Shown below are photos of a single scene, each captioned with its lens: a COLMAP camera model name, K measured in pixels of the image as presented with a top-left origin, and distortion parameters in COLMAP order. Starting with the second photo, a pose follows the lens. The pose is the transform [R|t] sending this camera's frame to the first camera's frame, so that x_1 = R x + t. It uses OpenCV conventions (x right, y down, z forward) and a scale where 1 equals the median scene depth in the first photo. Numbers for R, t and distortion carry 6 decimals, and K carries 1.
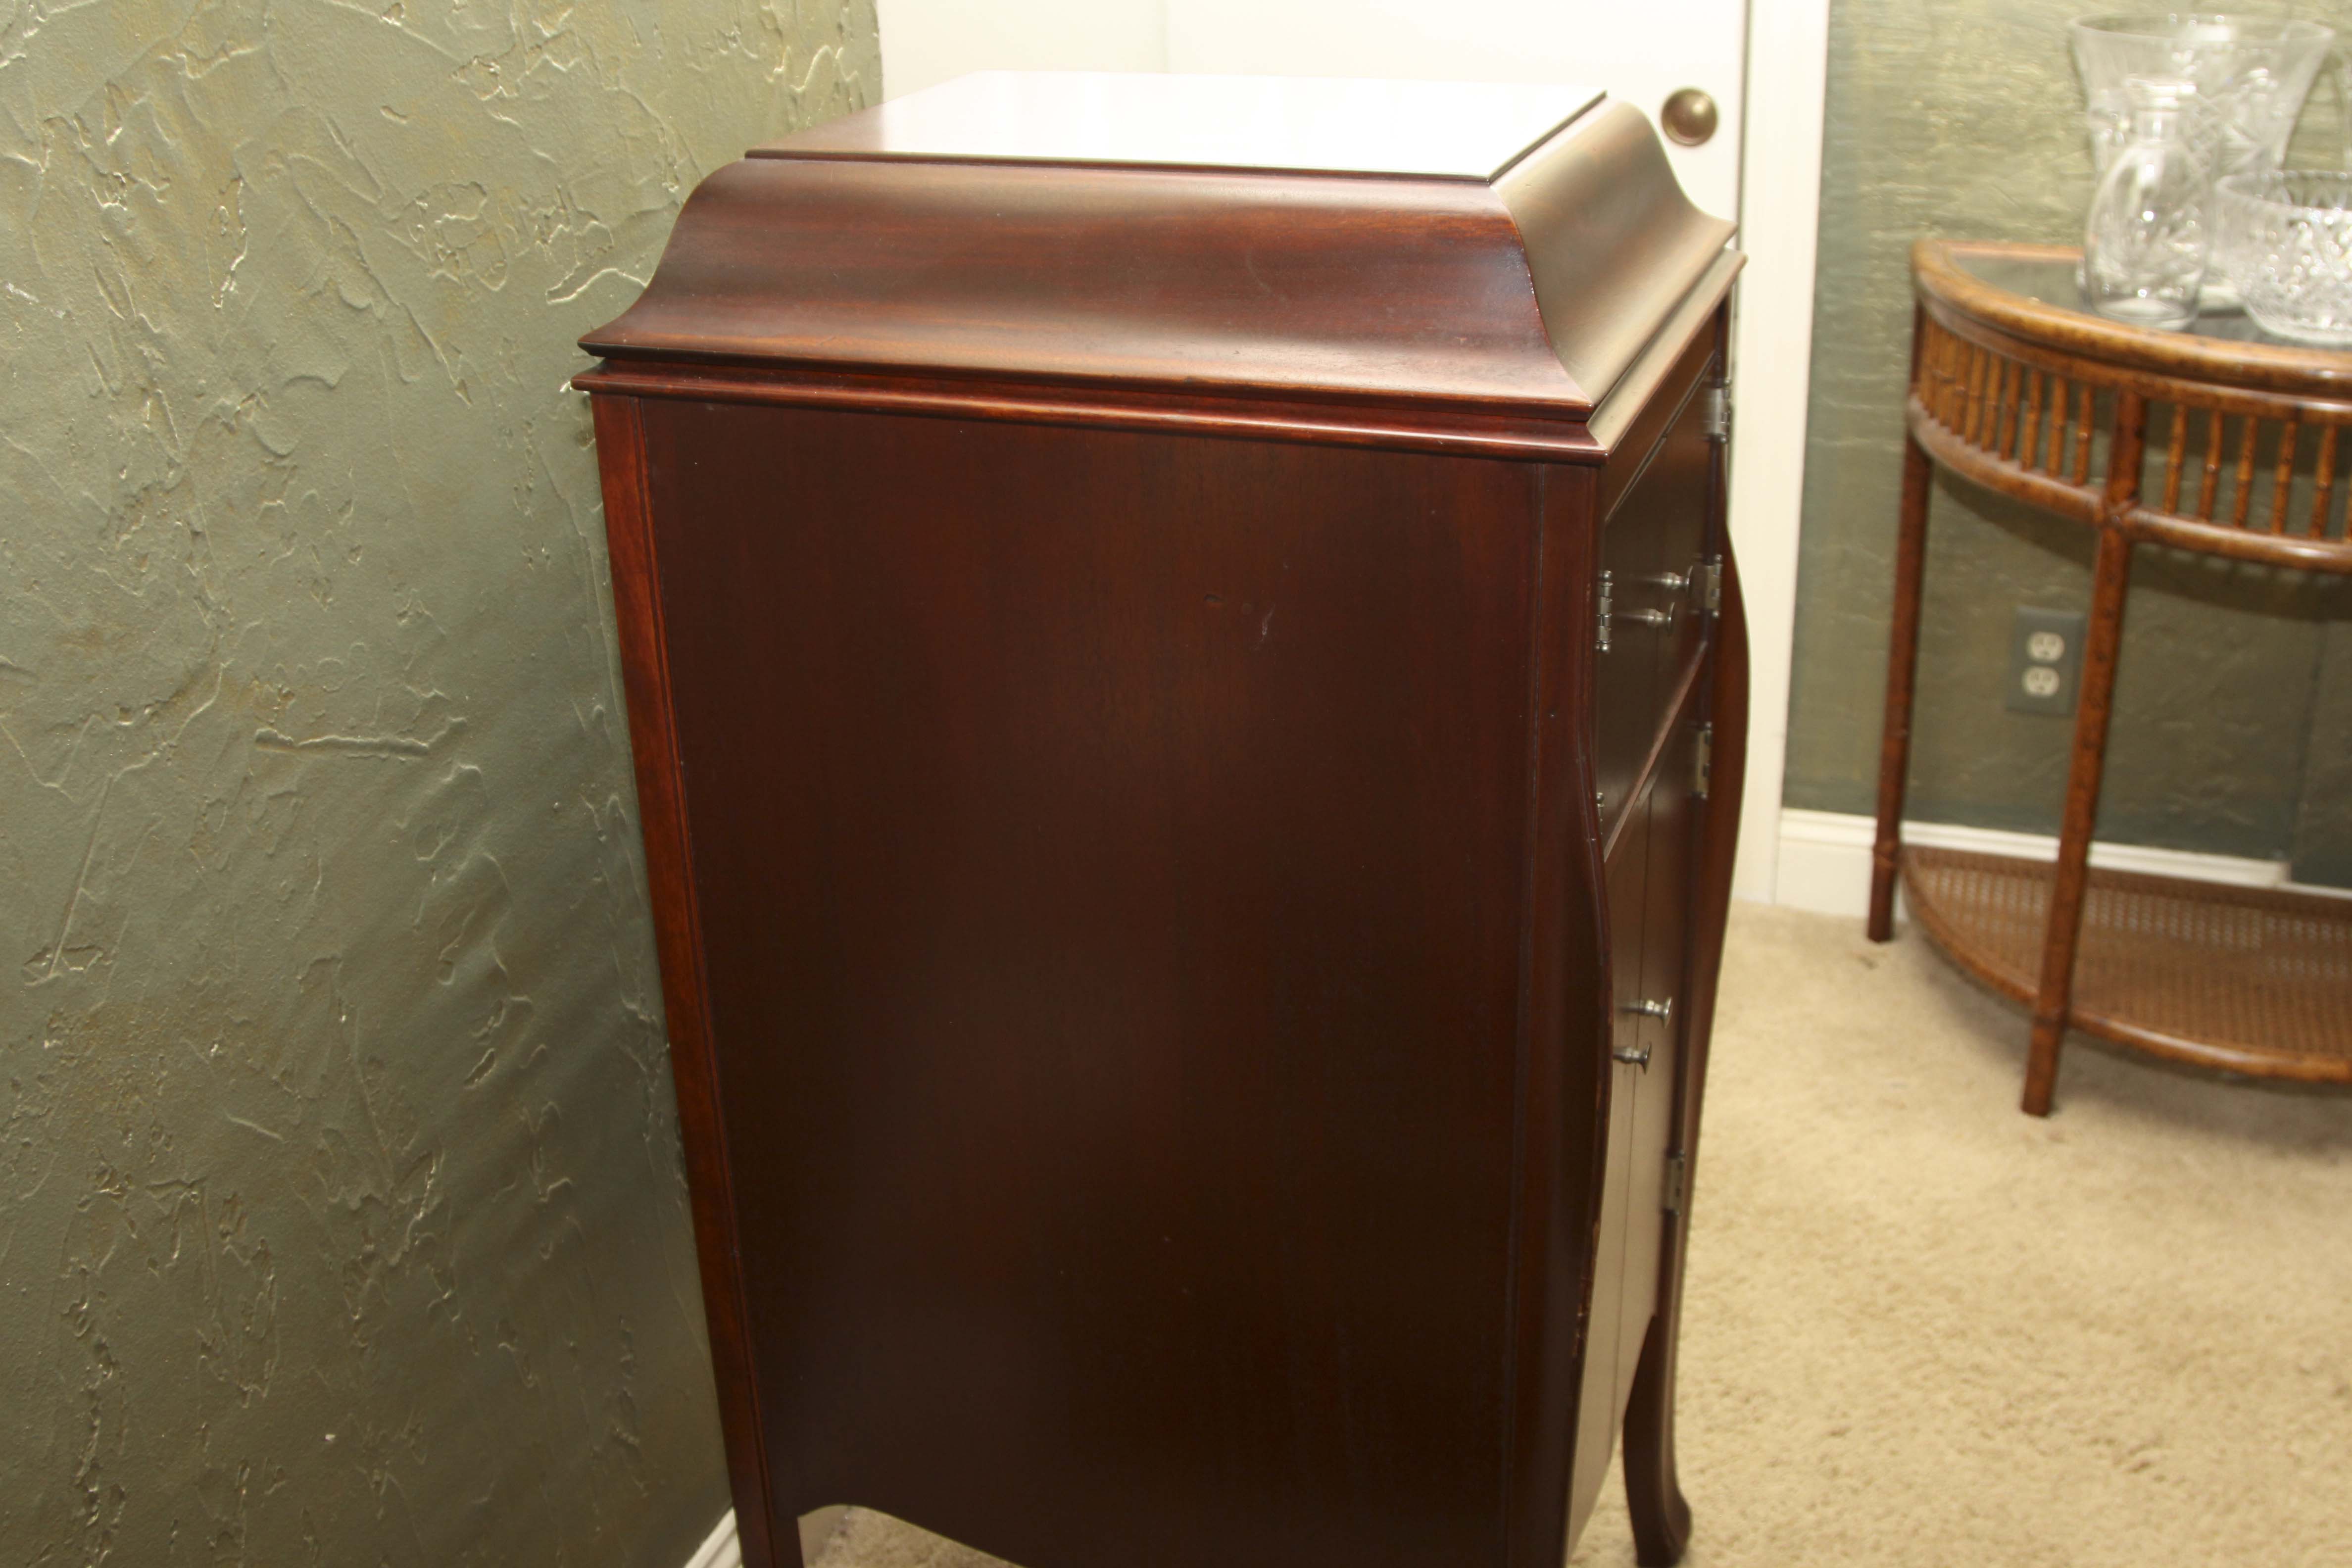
lens RADIAL K [[2478.0, 0, 1255.2], [0, 2478.0, 775.5], [0, 0, 1]] dist [-0.121761, 0.000000]
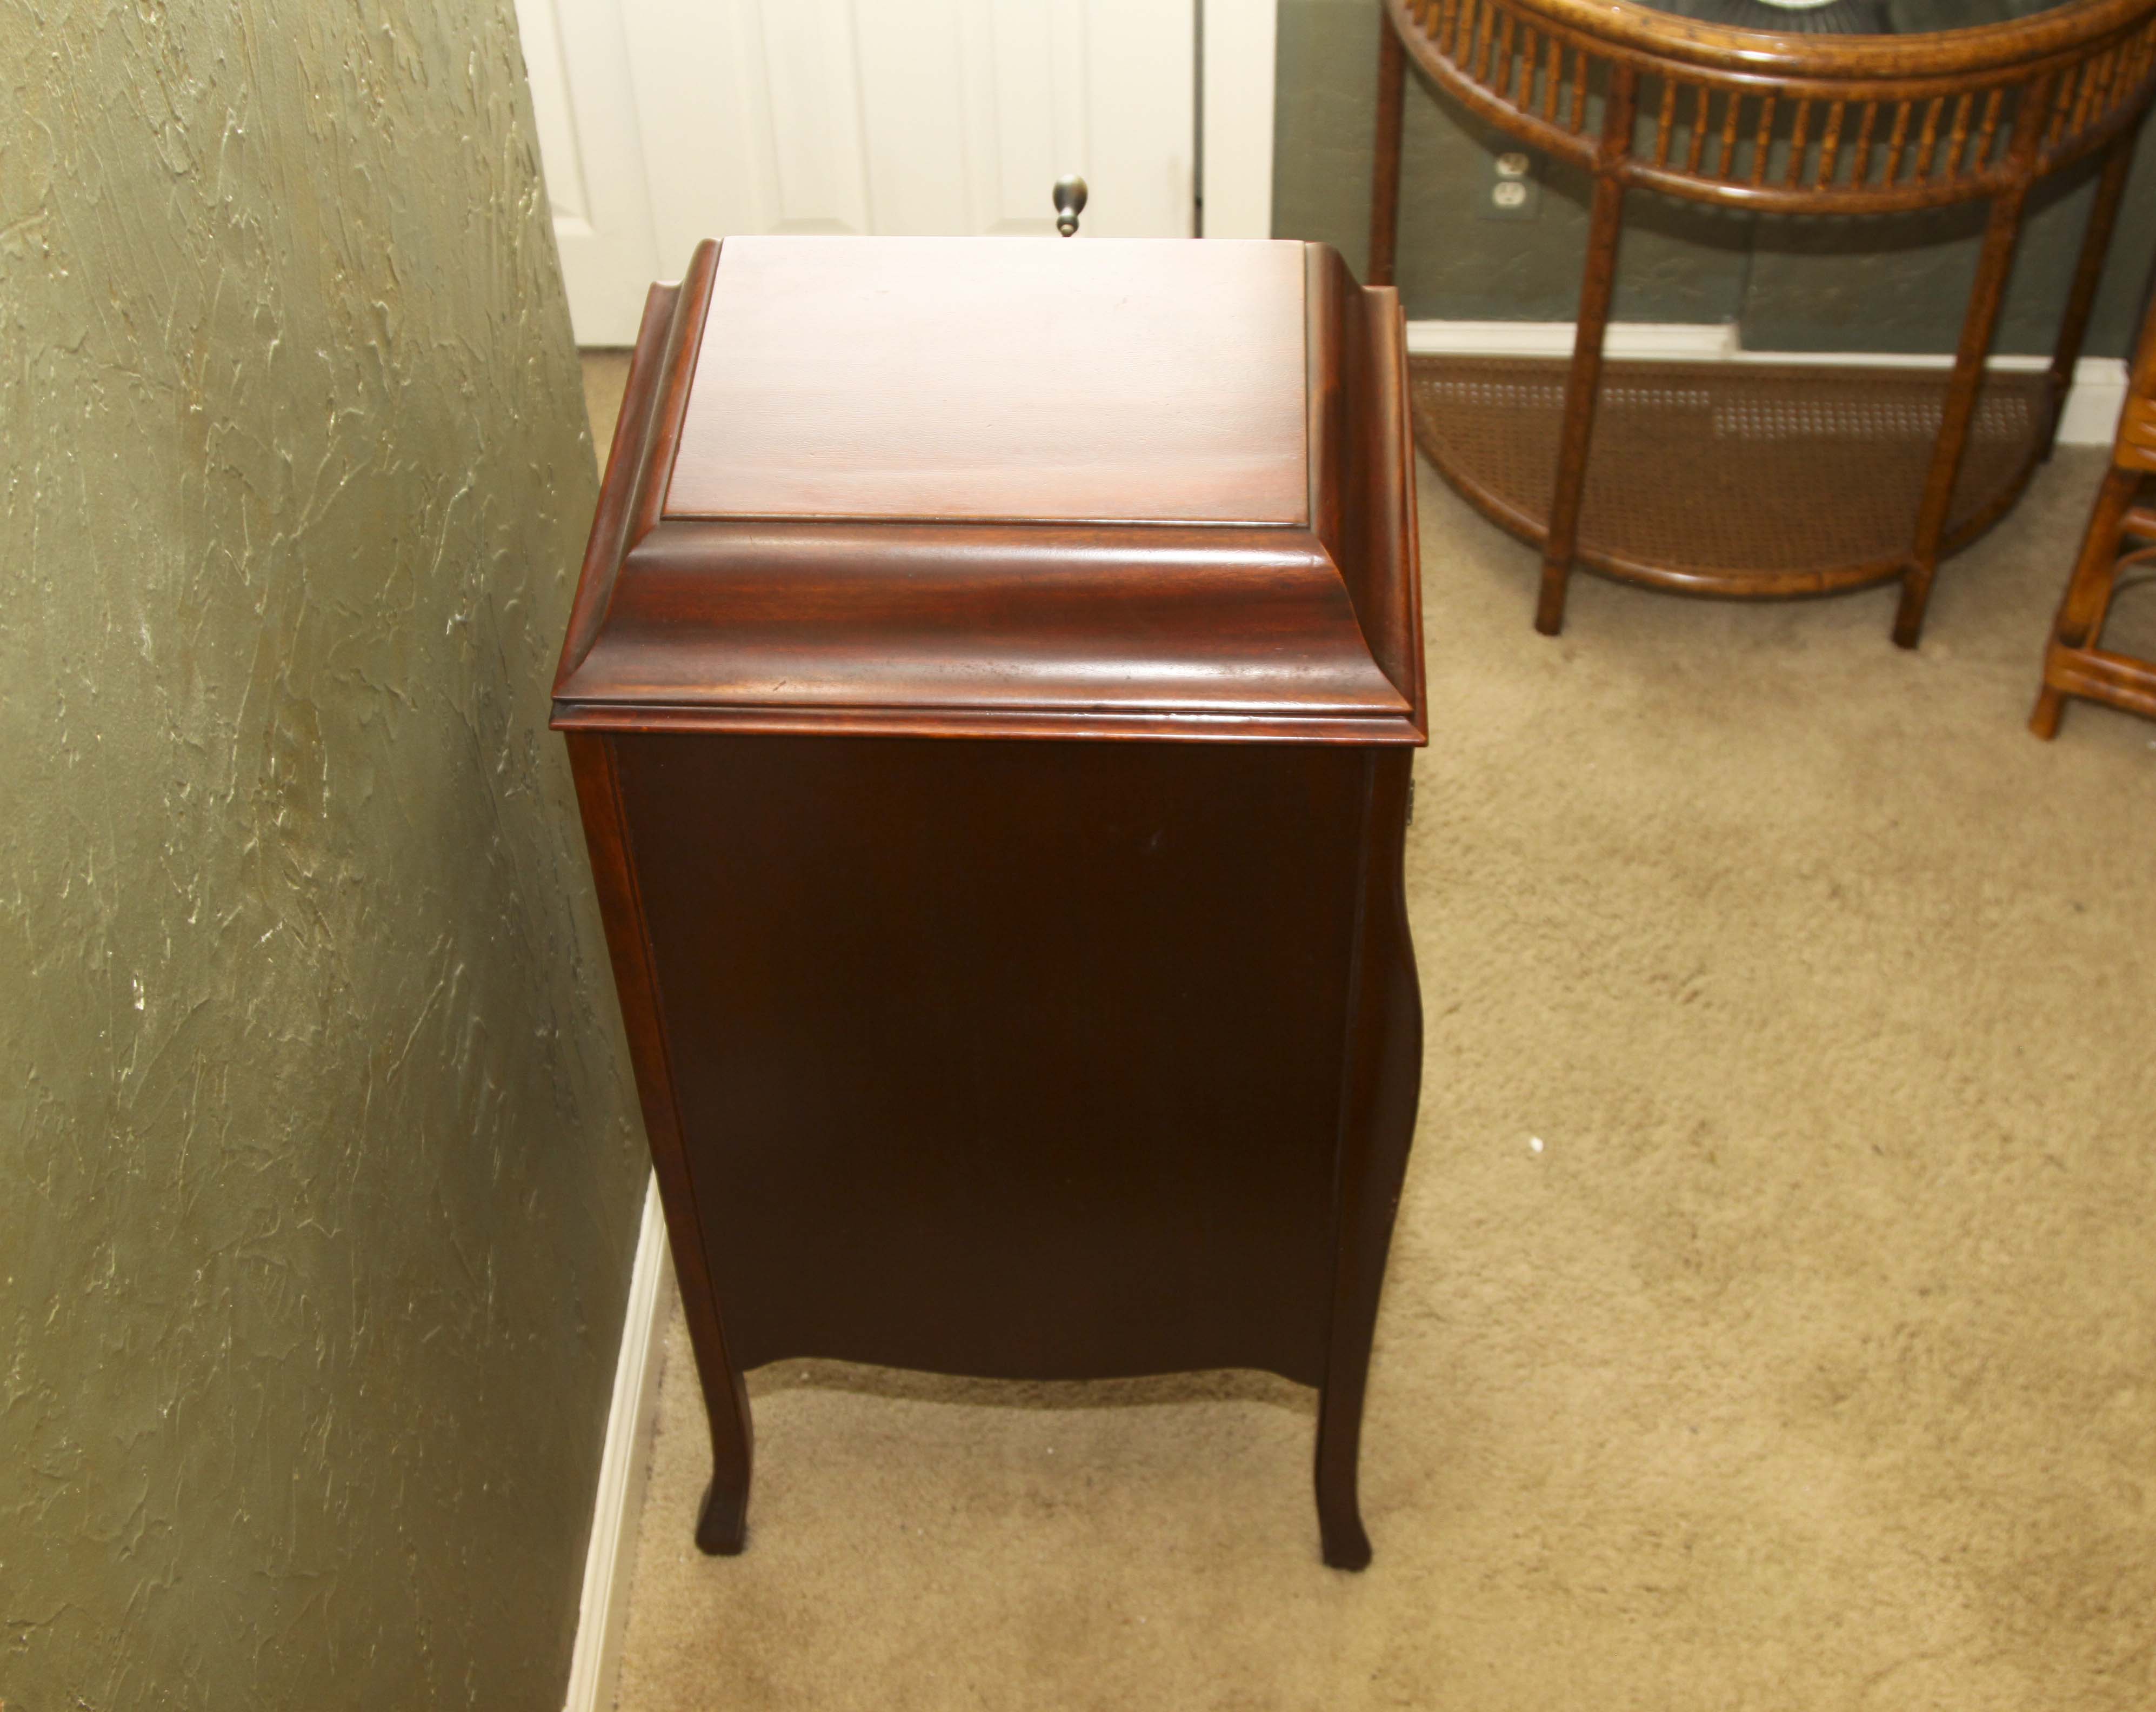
lens RADIAL K [[2918.9, 0, 1075.5], [0, 2918.9, 859.5], [0, 0, 1]] dist [-0.151011, 0.000000]
pose [[0.961148, -0.205454, 0.184347, -0.187657], [0.114502, 0.904422, 0.410987, -0.400667], [-0.251167, -0.373911, 0.892808, -0.217055]]
